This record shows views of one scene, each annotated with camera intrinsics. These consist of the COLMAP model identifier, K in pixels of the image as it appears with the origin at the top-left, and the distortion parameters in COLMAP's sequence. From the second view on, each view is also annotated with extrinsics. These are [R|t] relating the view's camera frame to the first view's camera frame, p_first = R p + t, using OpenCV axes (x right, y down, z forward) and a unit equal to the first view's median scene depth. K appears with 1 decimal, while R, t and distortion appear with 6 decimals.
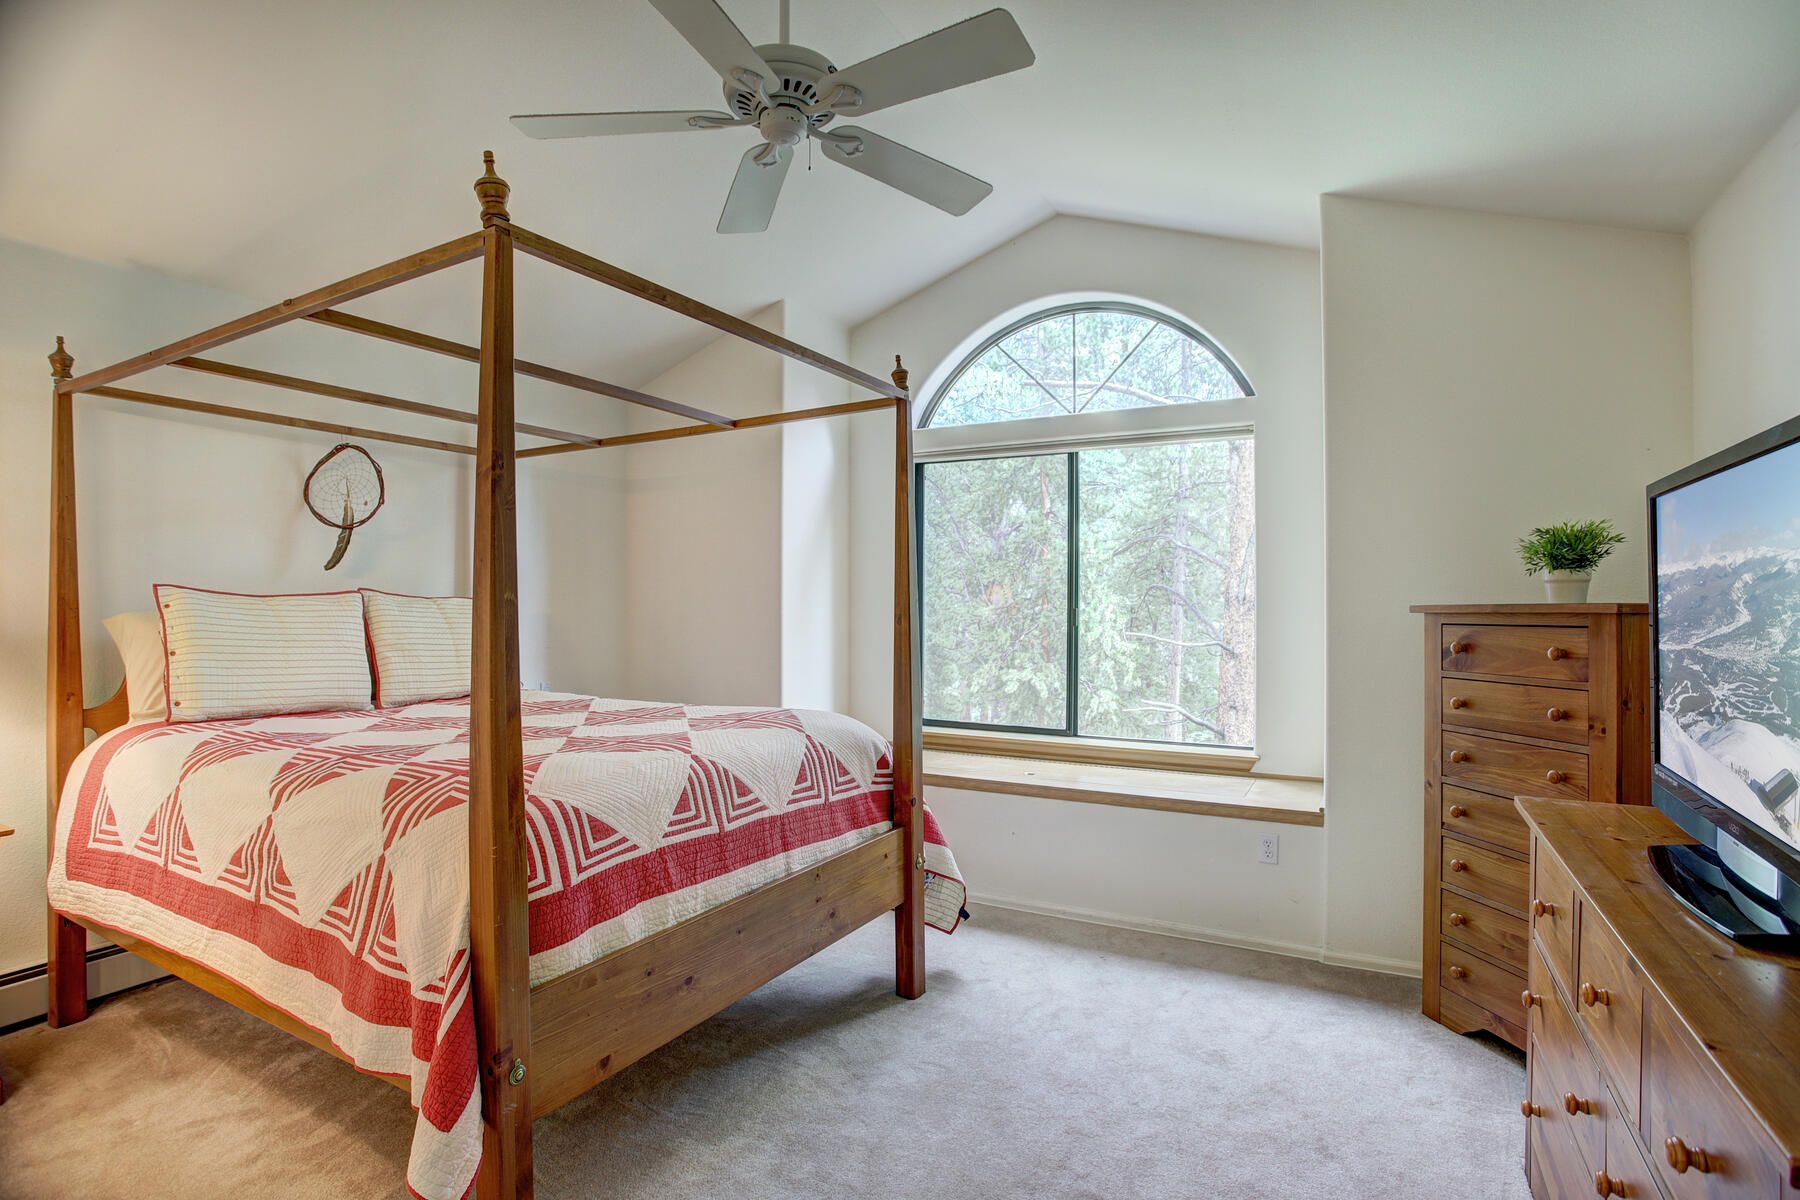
lens RADIAL K [[893.1, 0, 904.1], [0, 893.1, 605.6], [0, 0, 1]] dist [-0.076082, 0.035199]
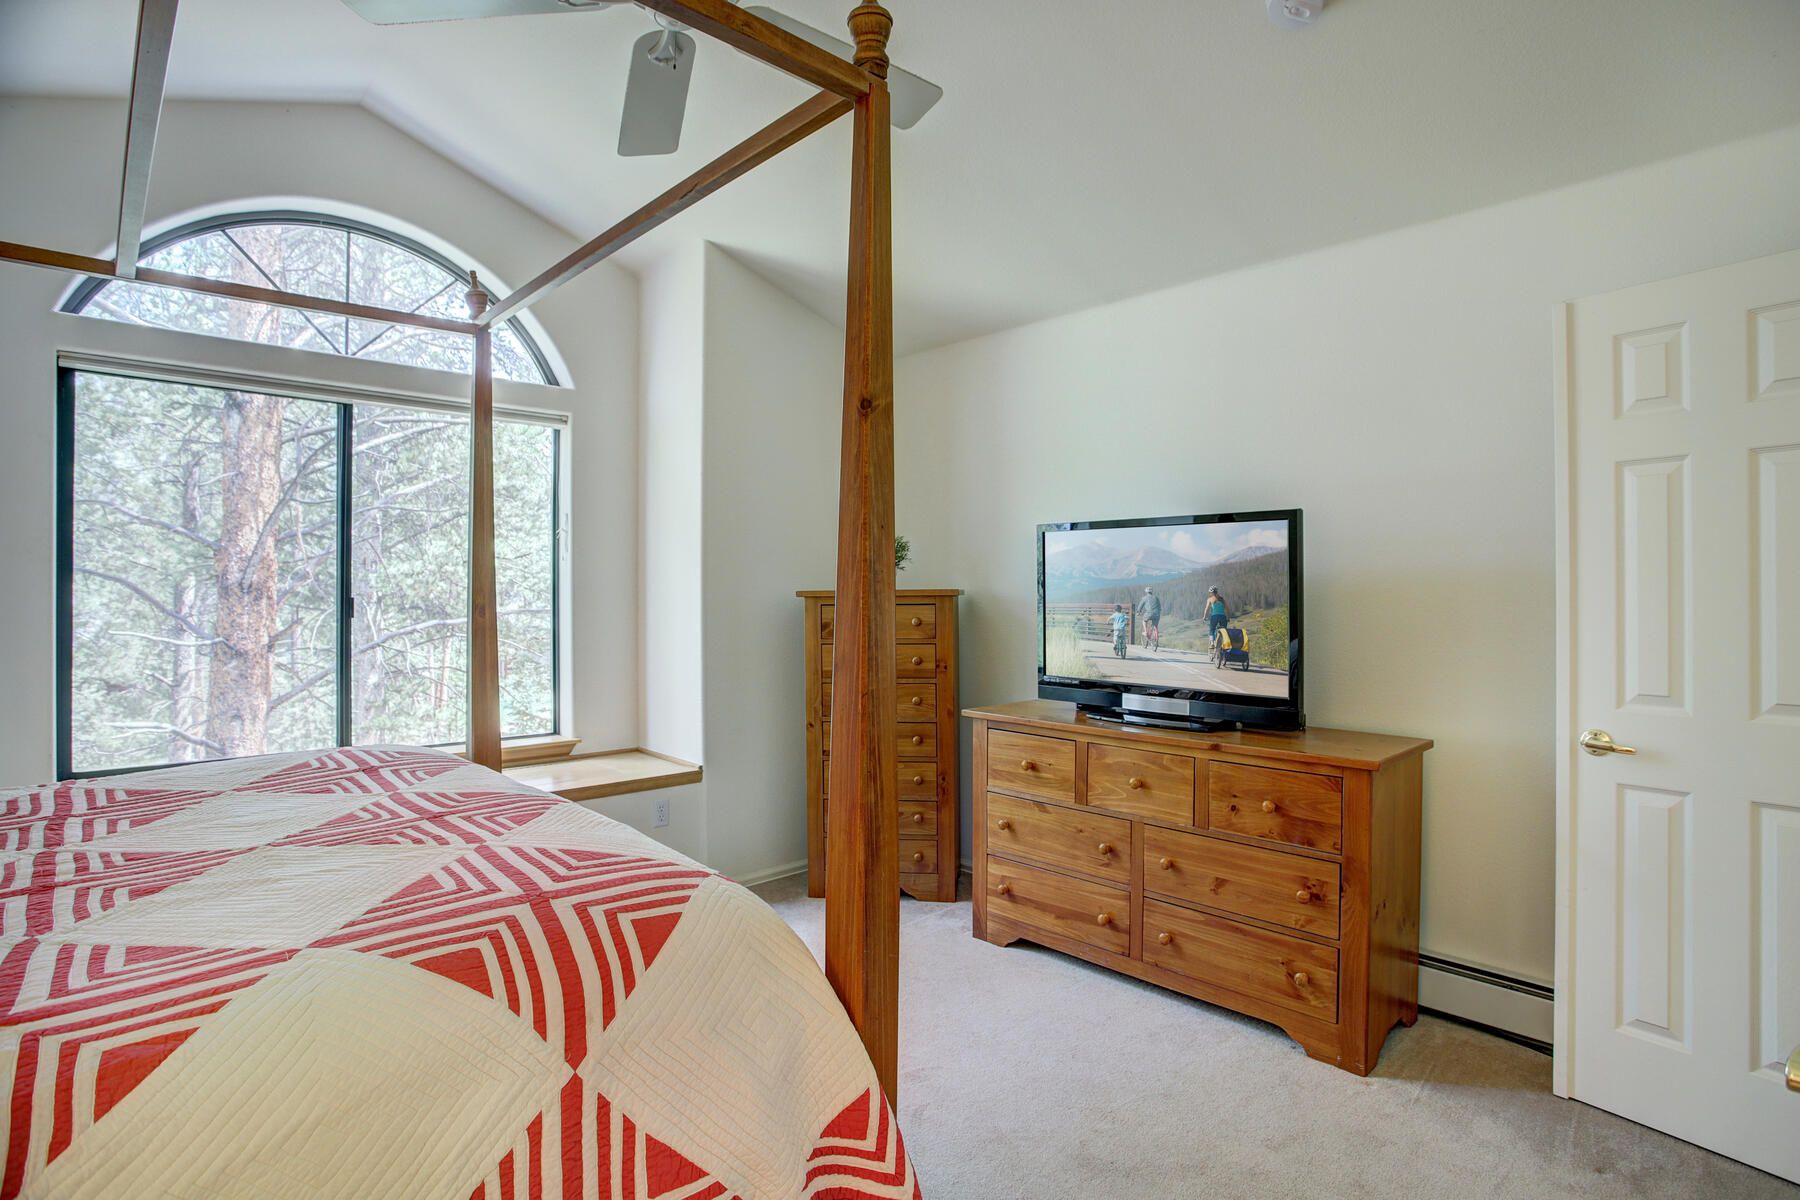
lens RADIAL K [[893.1, 0, 904.1], [0, 893.1, 605.6], [0, 0, 1]] dist [-0.076082, 0.035199]
pose [[0.325378, -0.009703, 0.945534, -0.450887], [0.003718, 0.999953, 0.008982, 0.007233], [-0.945577, 0.000593, 0.325399, 0.297893]]
